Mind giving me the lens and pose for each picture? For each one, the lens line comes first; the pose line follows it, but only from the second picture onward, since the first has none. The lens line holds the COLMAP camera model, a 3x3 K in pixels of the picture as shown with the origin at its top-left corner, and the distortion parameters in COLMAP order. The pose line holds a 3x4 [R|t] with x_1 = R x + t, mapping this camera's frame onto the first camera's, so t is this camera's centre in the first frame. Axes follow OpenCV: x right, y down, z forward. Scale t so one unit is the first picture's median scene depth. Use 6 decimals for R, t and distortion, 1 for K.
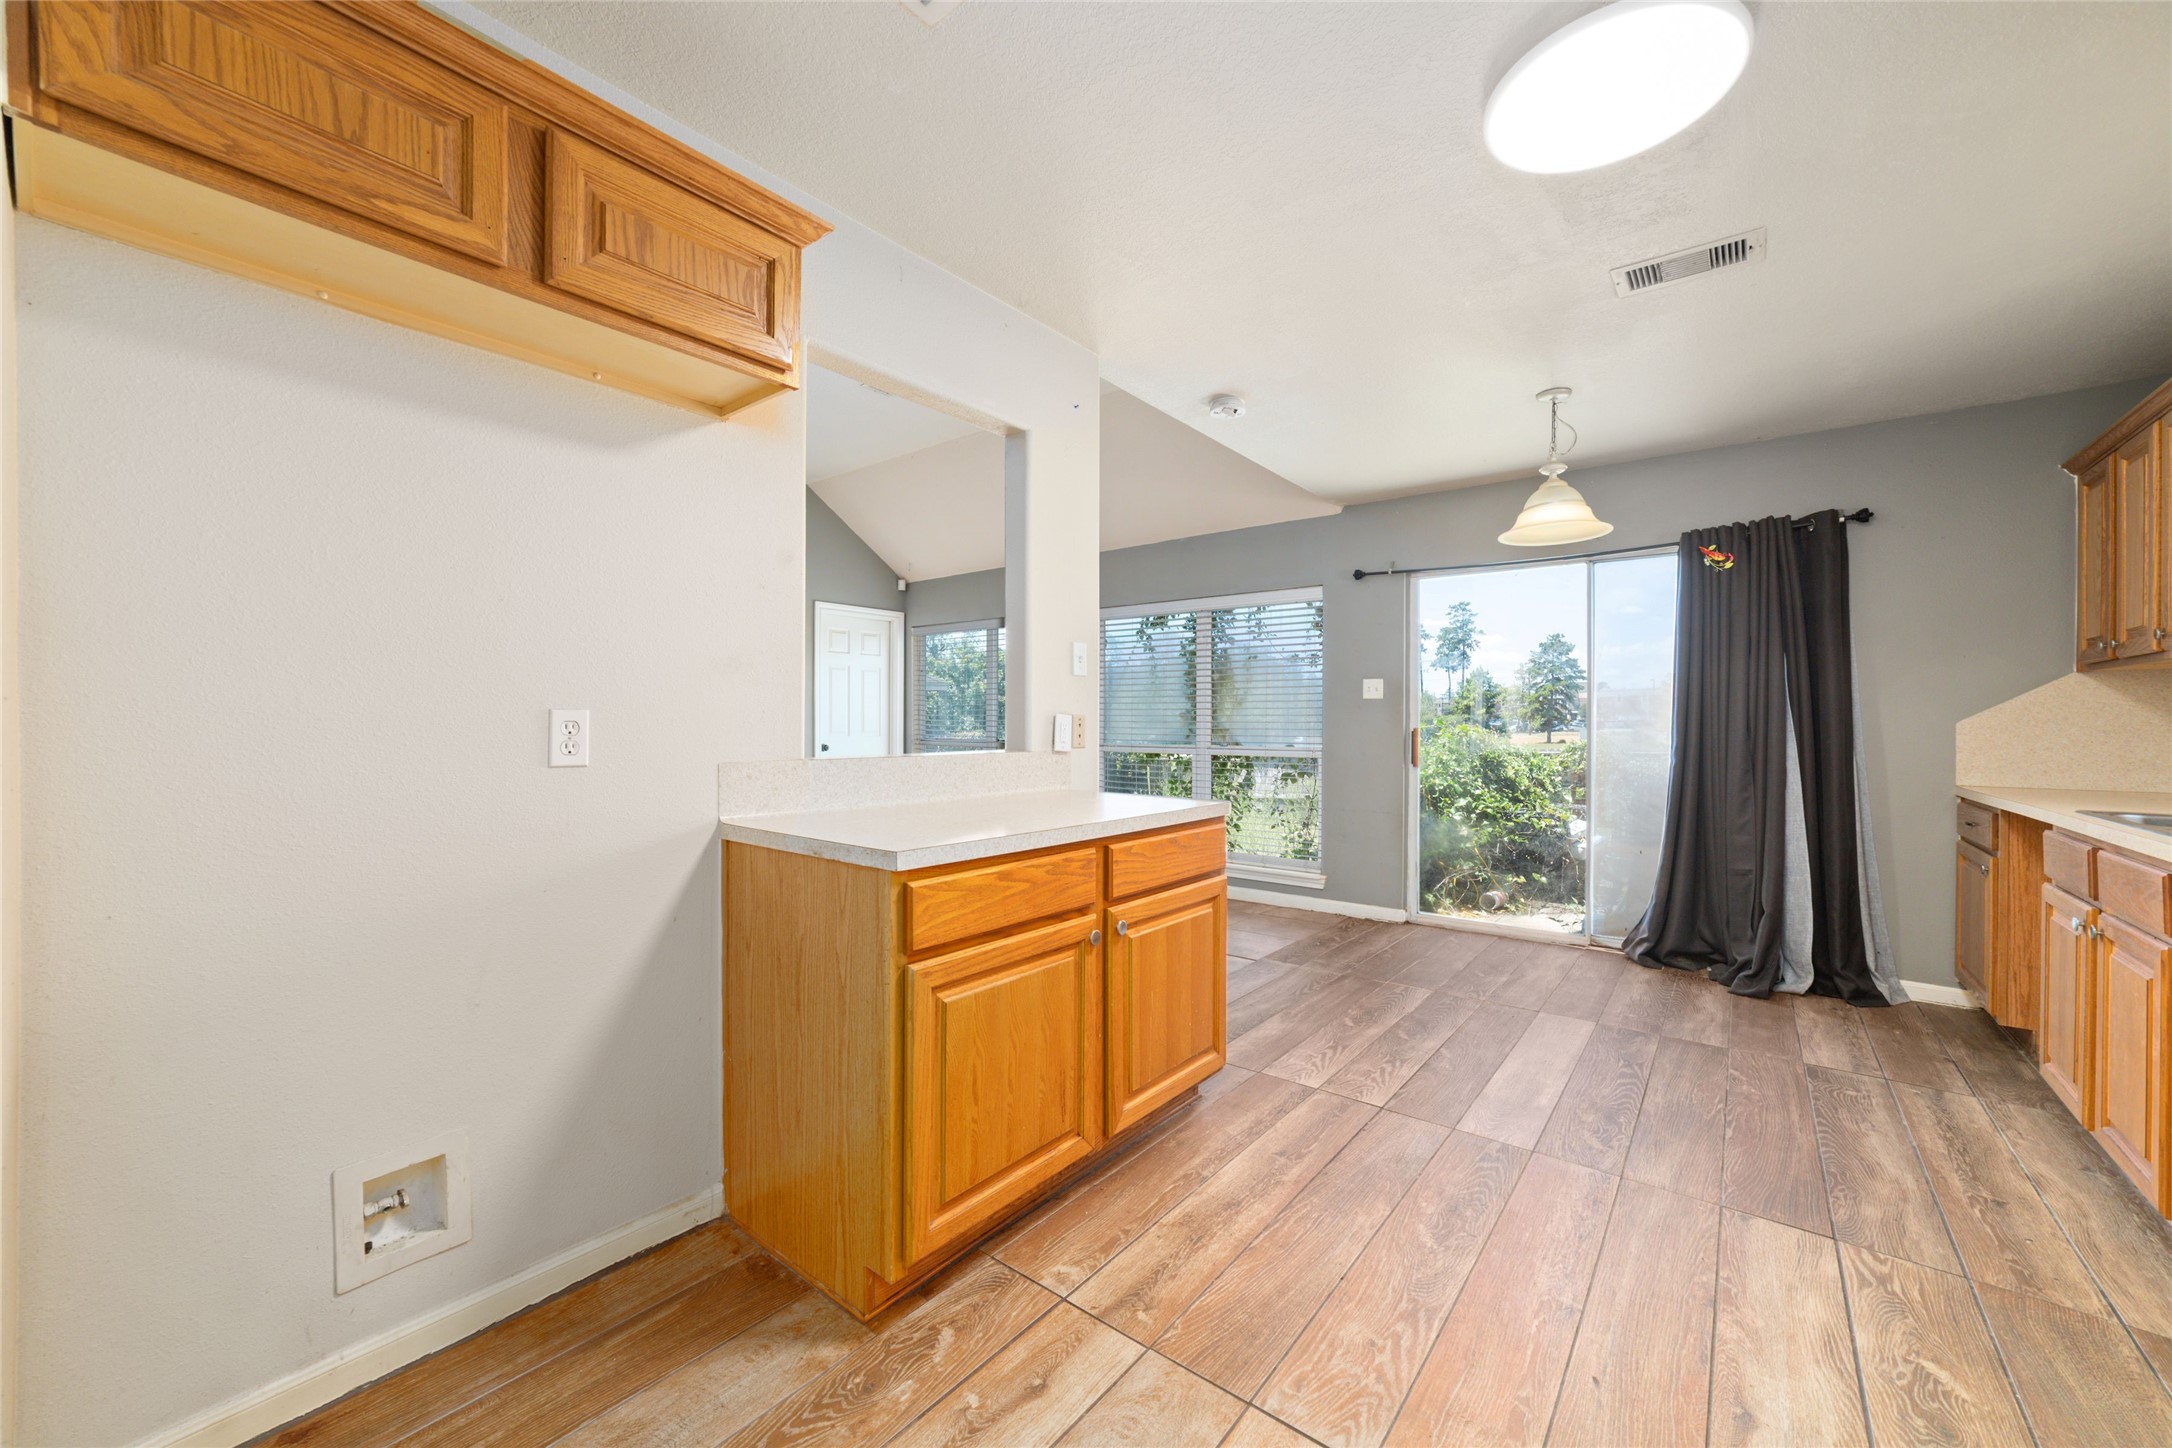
lens RADIAL K [[833.0, 0, 1091.4], [0, 833.0, 724.6], [0, 0, 1]] dist [-0.026145, 0.009555]
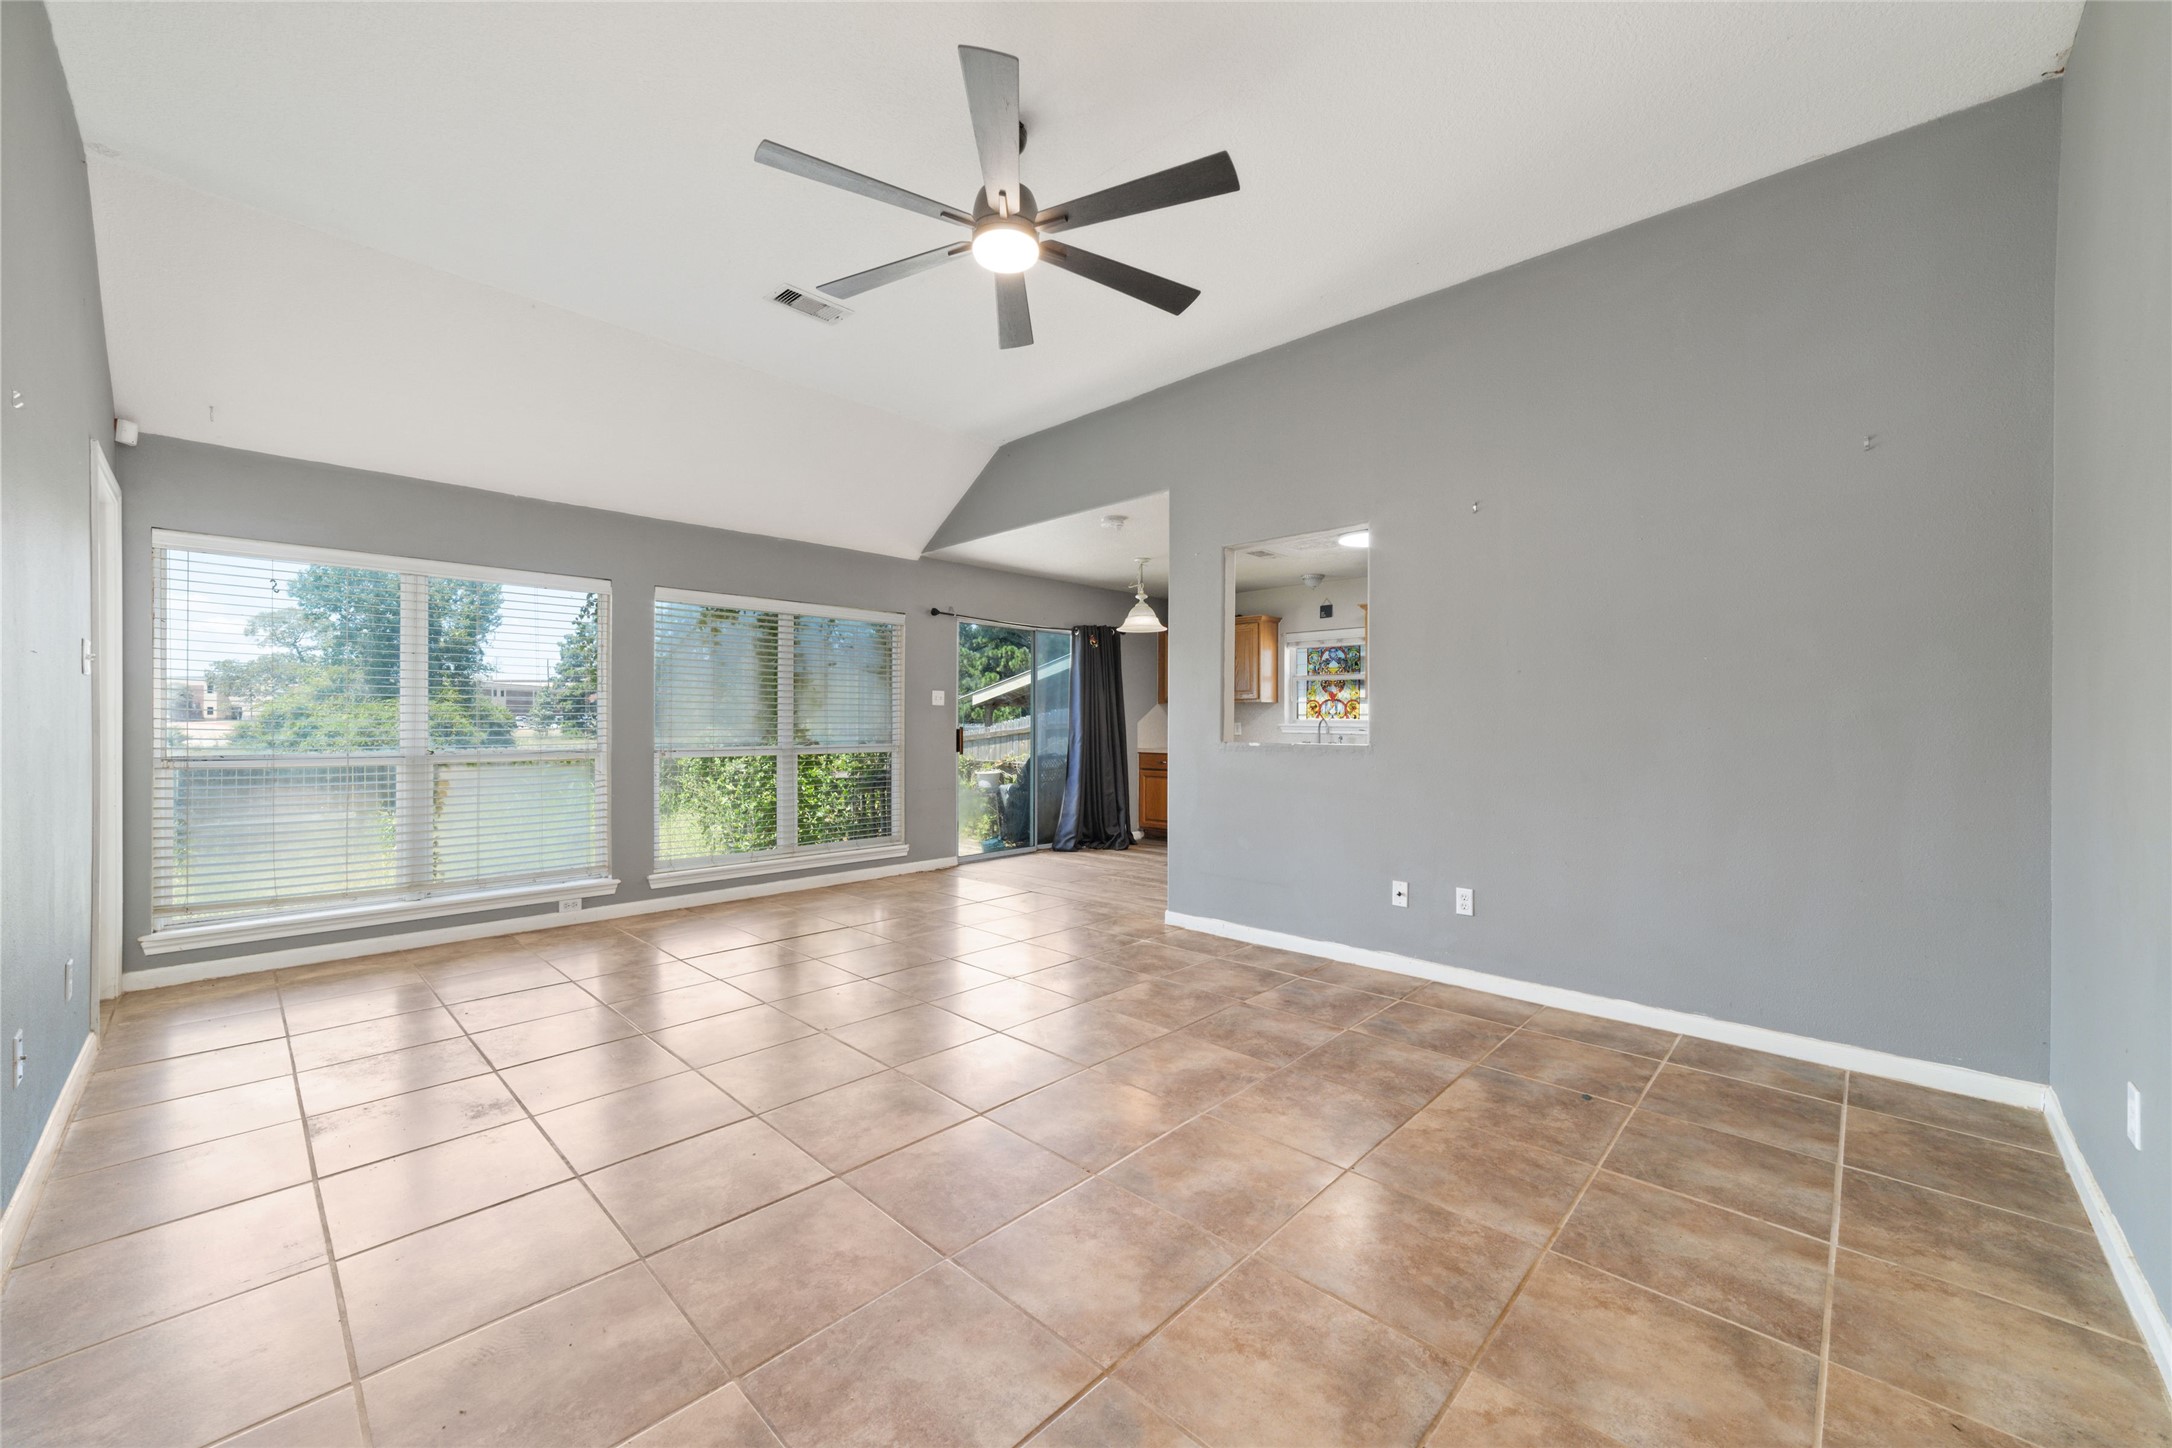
lens RADIAL K [[833.0, 0, 1091.4], [0, 833.0, 724.6], [0, 0, 1]] dist [-0.026145, 0.009555]
pose [[0.089511, -0.003397, 0.995980, -1.867894], [0.001962, 0.999993, 0.003234, -0.007625], [-0.995984, 0.001665, 0.089517, 1.202093]]
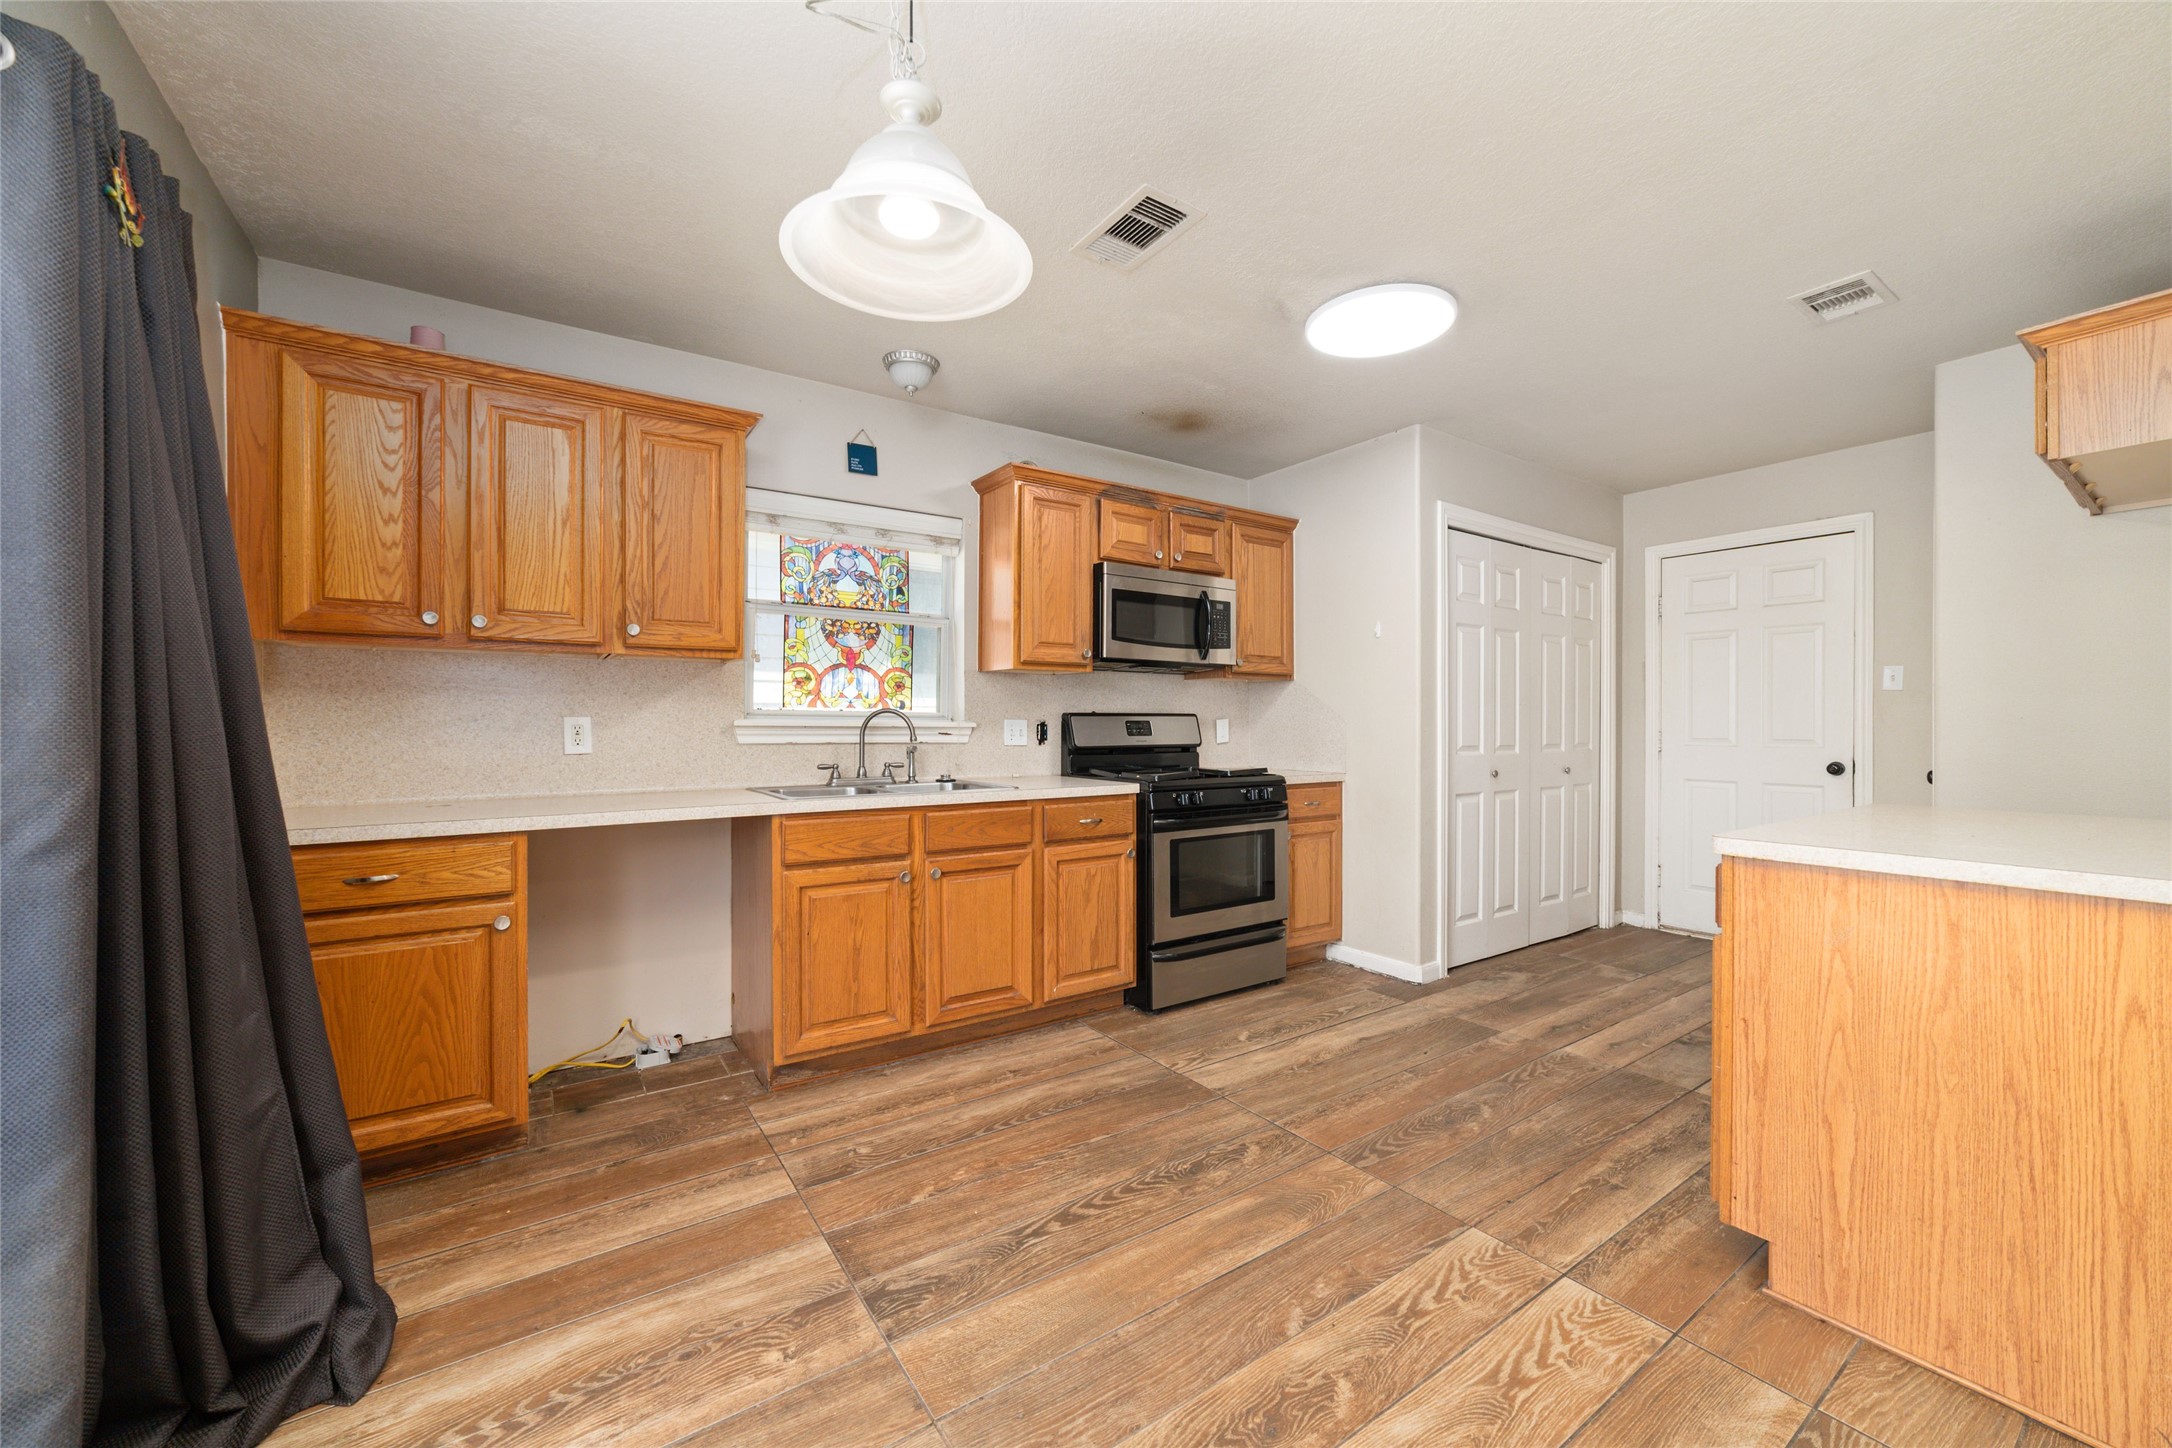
lens RADIAL K [[833.0, 0, 1091.4], [0, 833.0, 724.6], [0, 0, 1]] dist [-0.026145, 0.009555]
pose [[-0.956351, -0.006241, 0.292155, 0.449721], [-0.004428, 0.999967, 0.006865, -0.002670], [-0.292188, 0.005271, -0.956346, 1.750829]]
